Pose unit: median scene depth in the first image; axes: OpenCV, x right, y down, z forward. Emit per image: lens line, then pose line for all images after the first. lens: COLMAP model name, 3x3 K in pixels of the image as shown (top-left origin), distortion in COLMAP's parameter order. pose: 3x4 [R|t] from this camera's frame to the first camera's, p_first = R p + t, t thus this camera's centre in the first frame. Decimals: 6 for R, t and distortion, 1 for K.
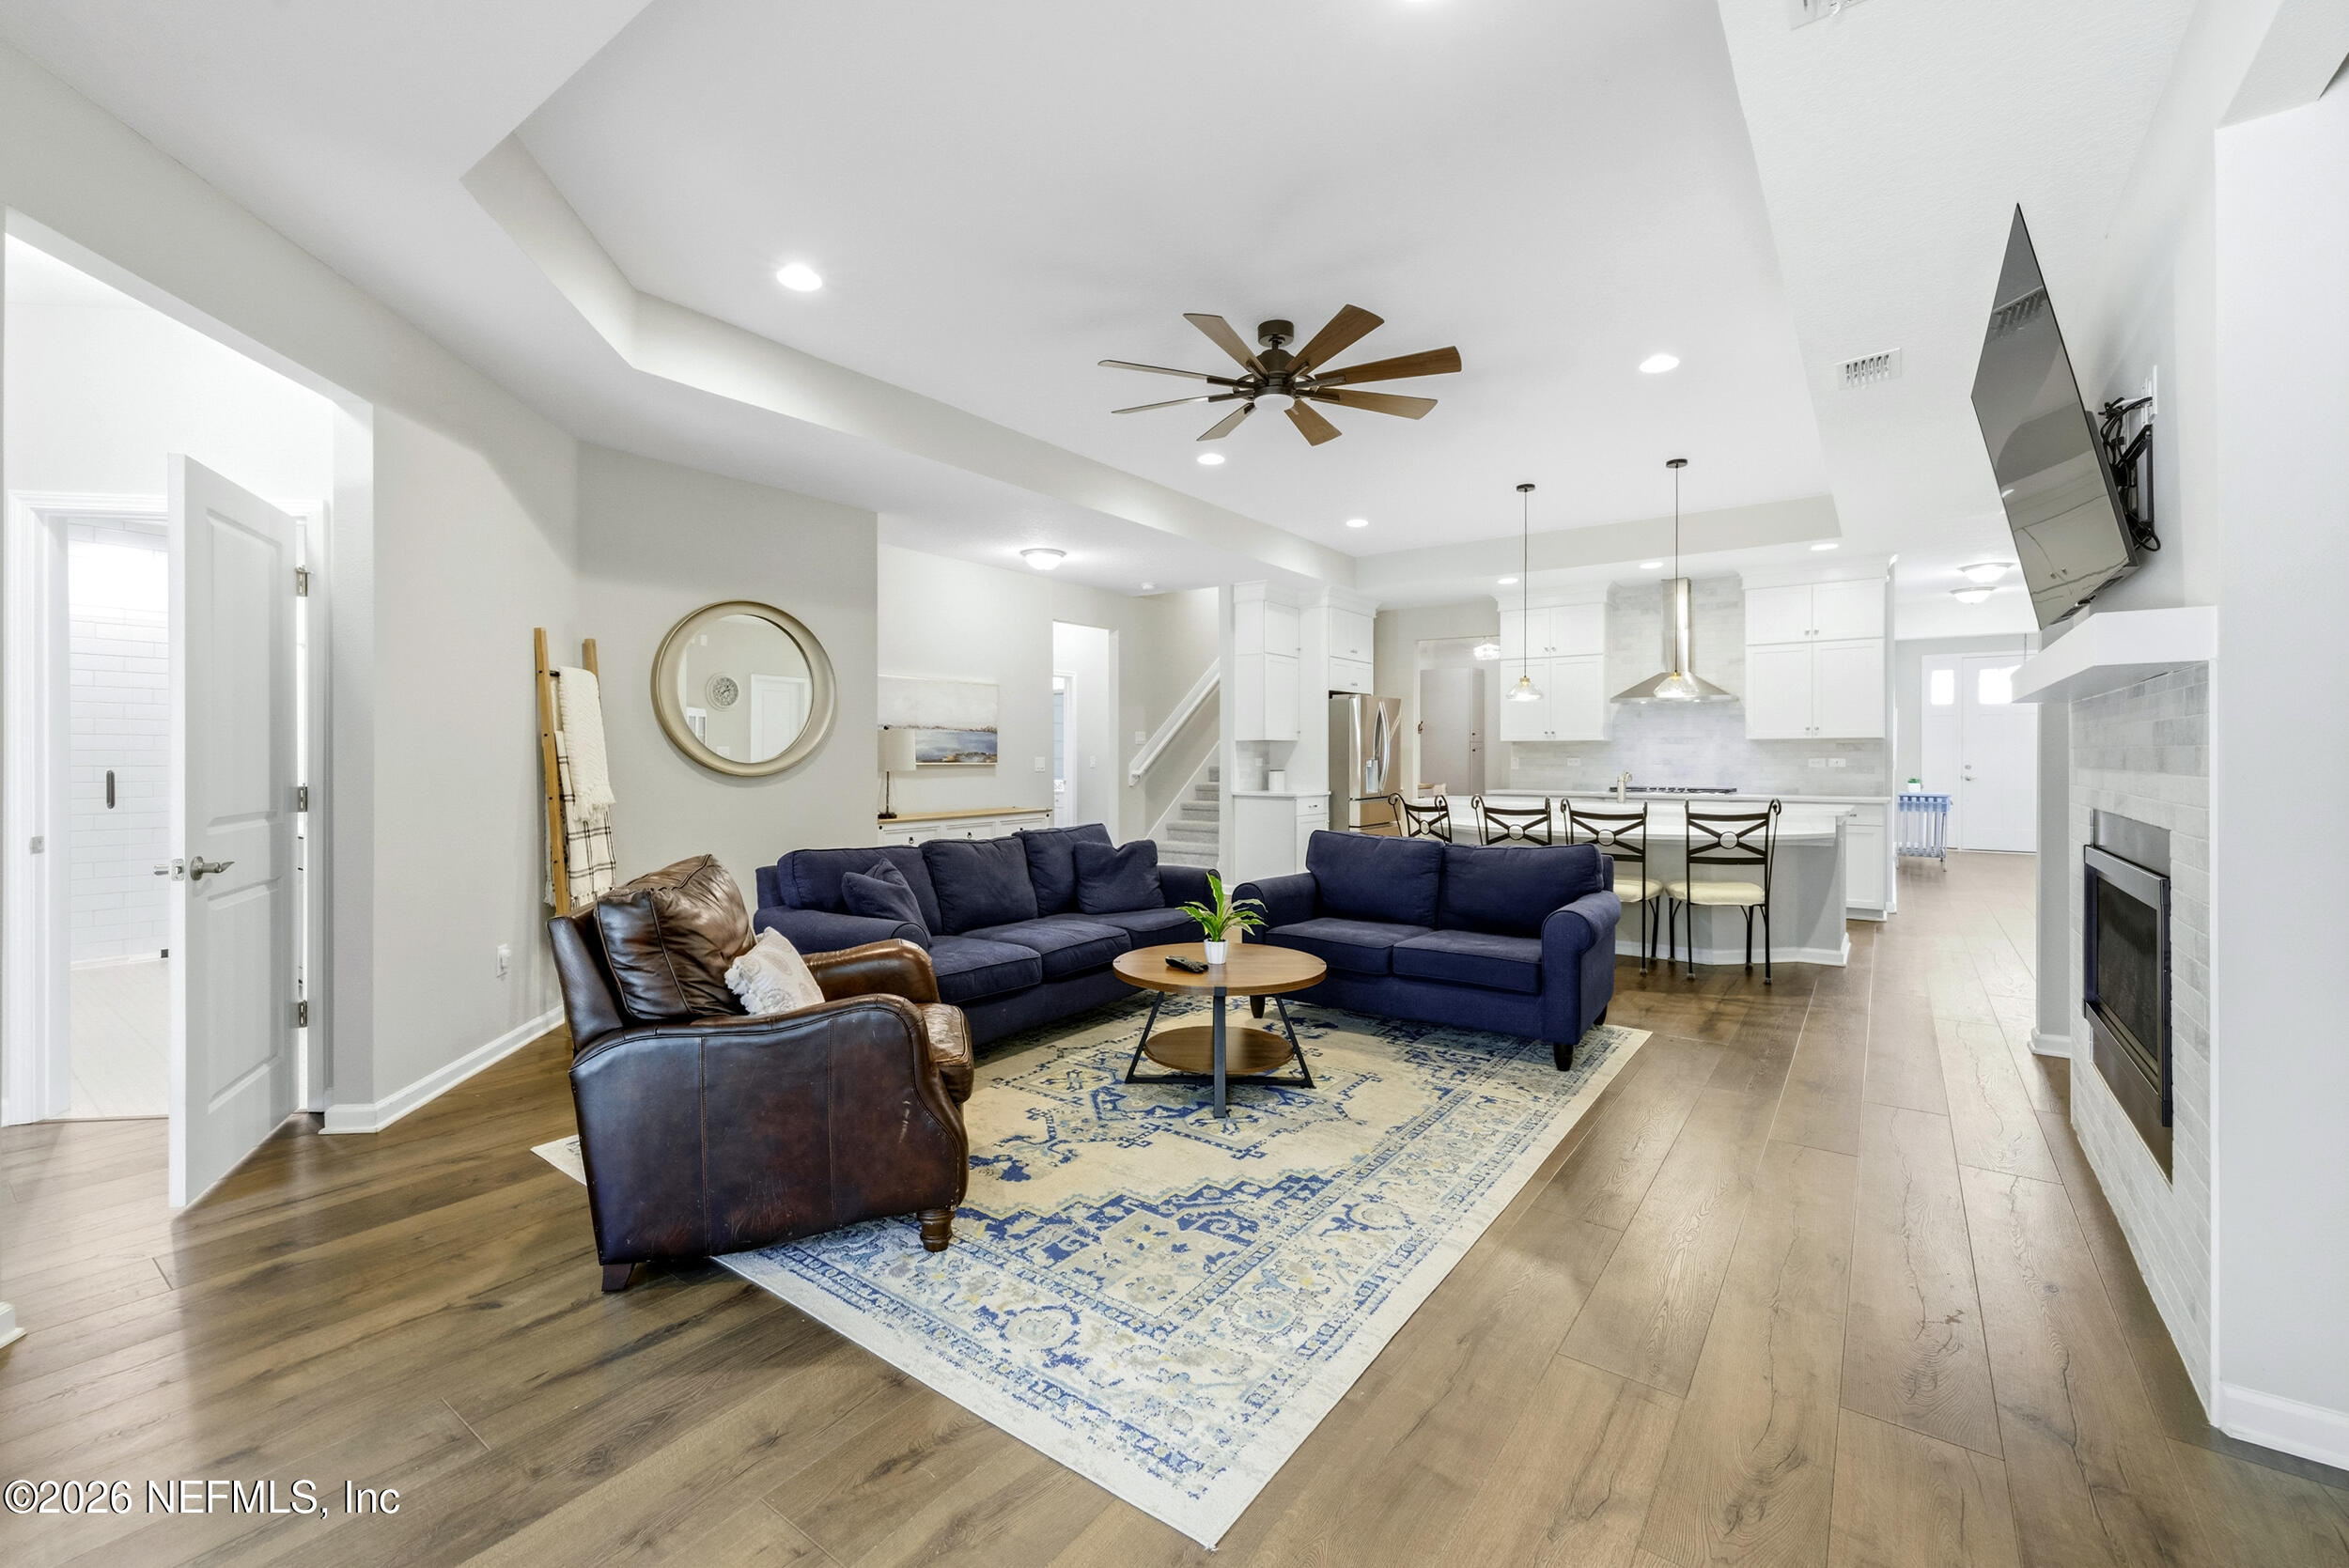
lens RADIAL K [[1087.3, 0, 1171.6], [0, 1087.3, 758.0], [0, 0, 1]] dist [0.012164, -0.000073]
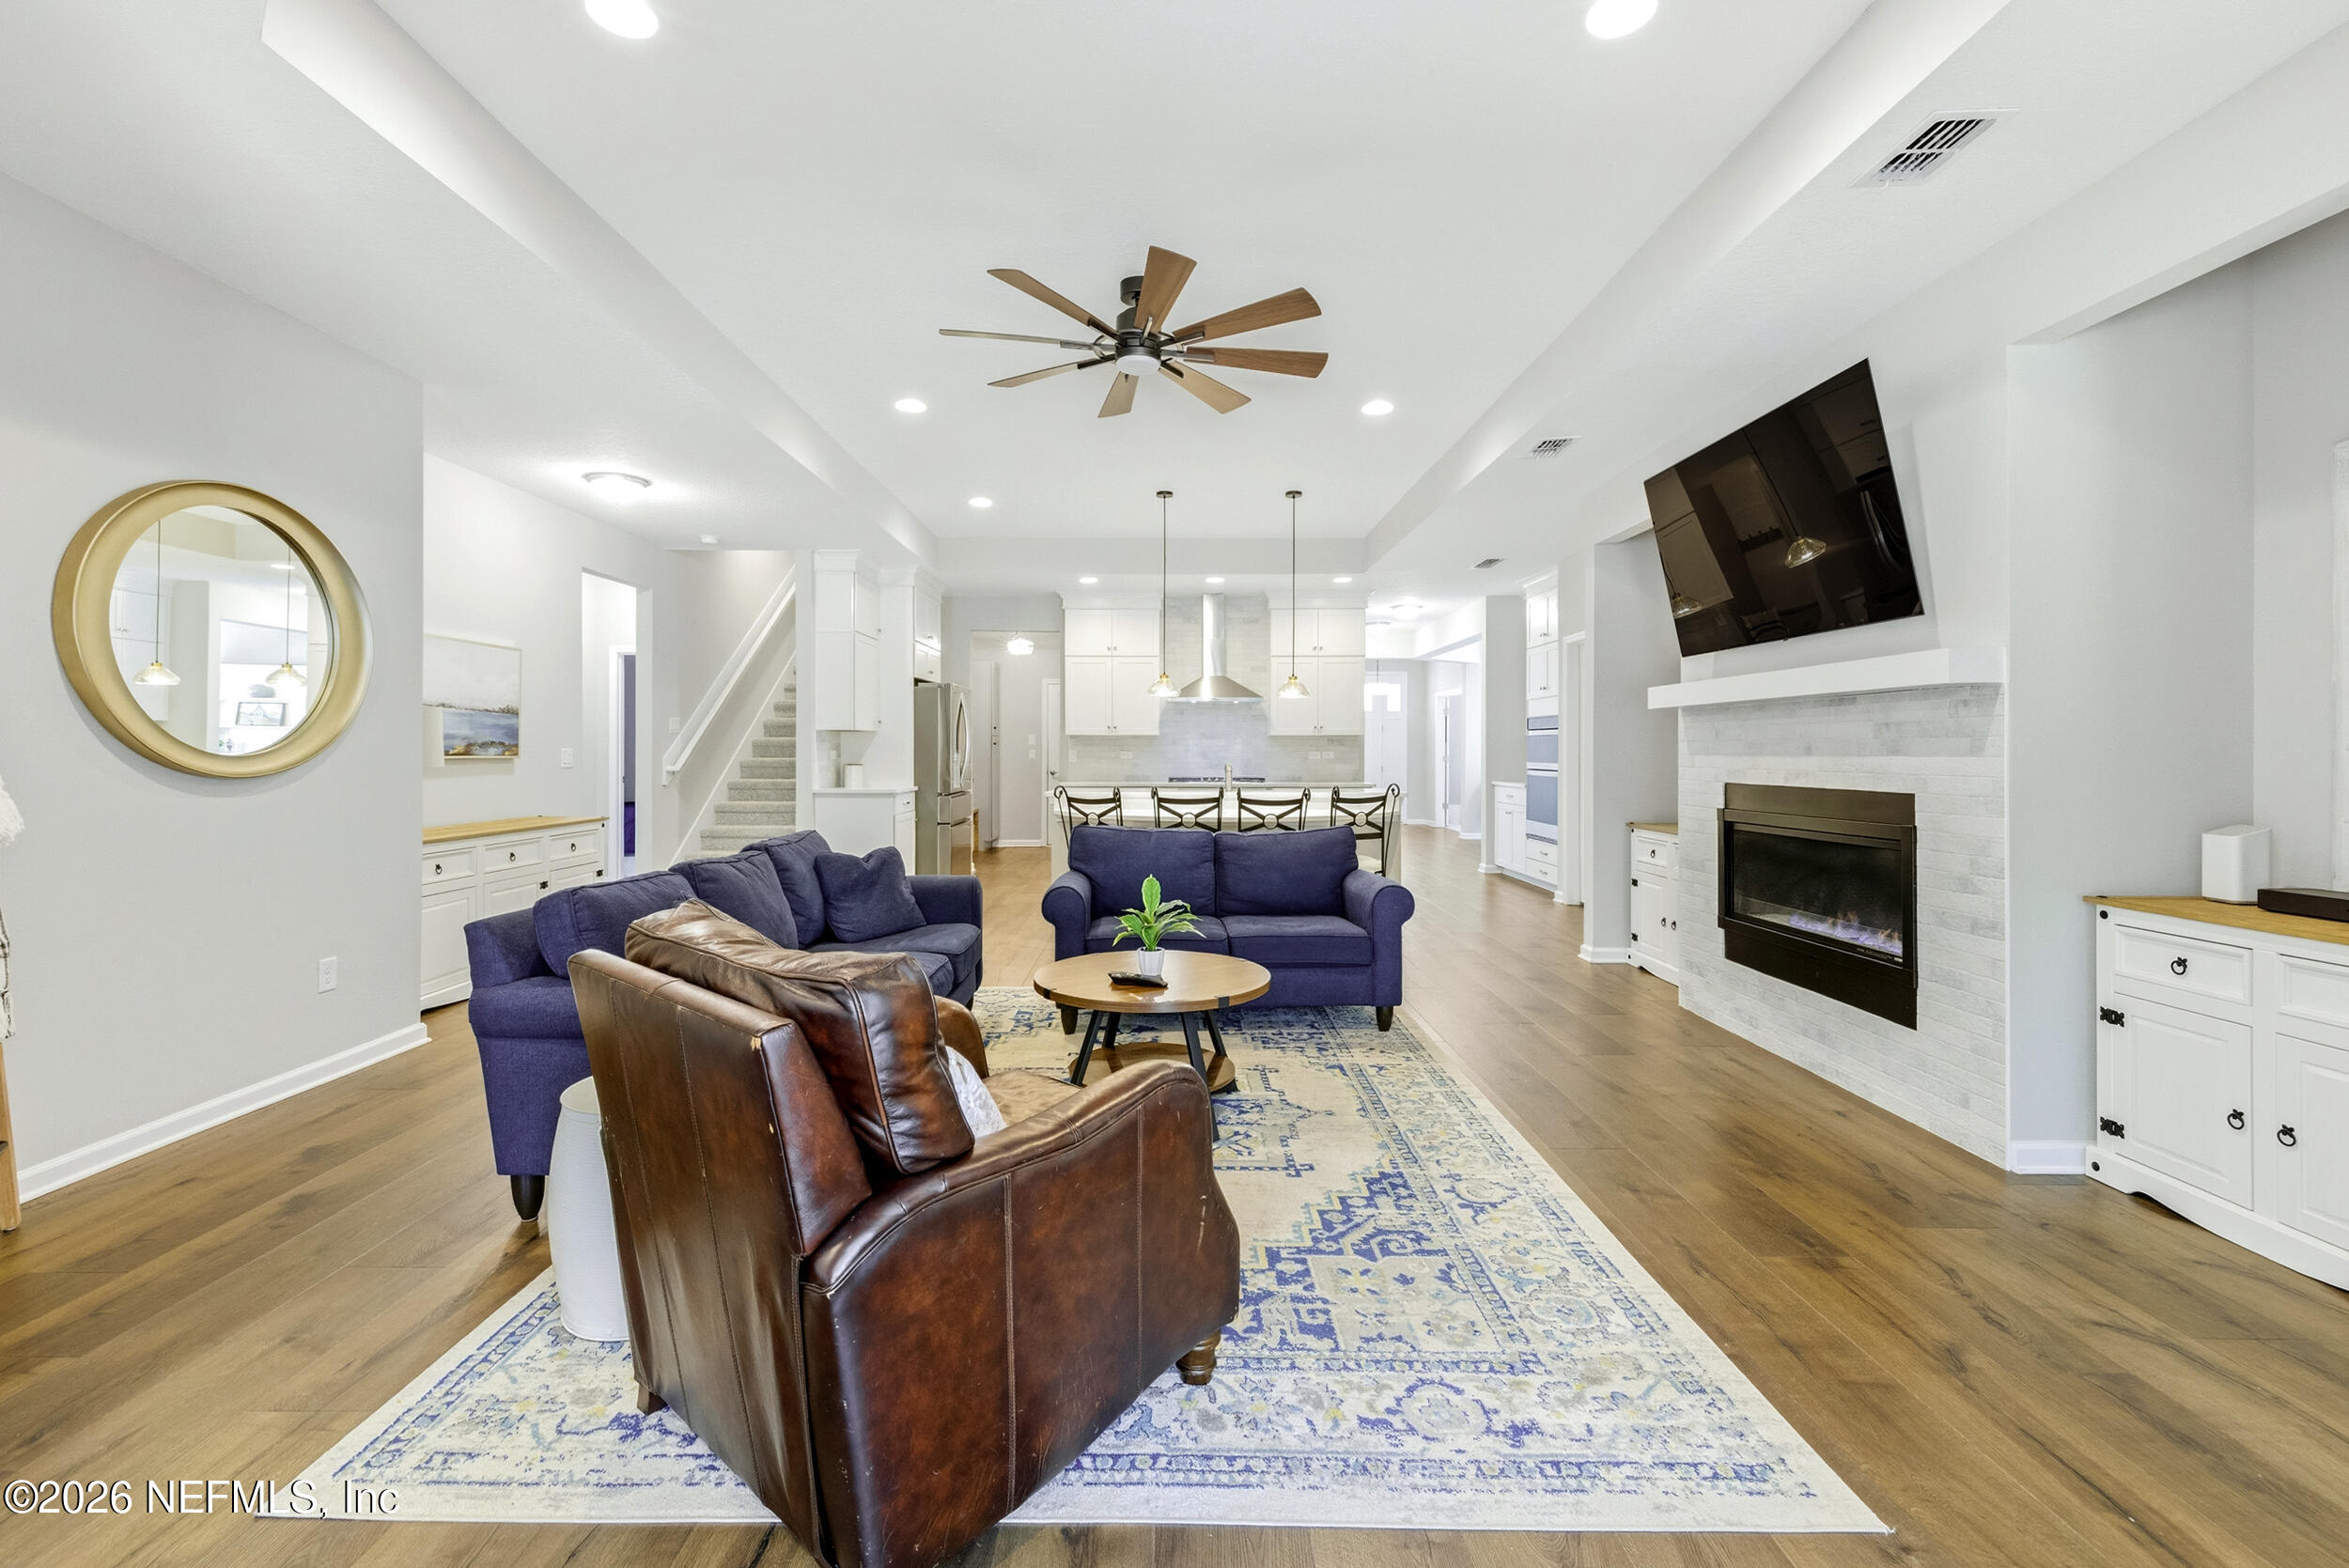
lens RADIAL K [[1066.9, 0, 1172.1], [0, 1066.9, 754.7], [0, 0, 1]] dist [0.003623, 0.000135]
pose [[0.771856, 0.000133, 0.635797, -0.567037], [-0.000278, 1.000000, 0.000129, 0.007283], [-0.635797, -0.000276, 0.771856, 0.343813]]
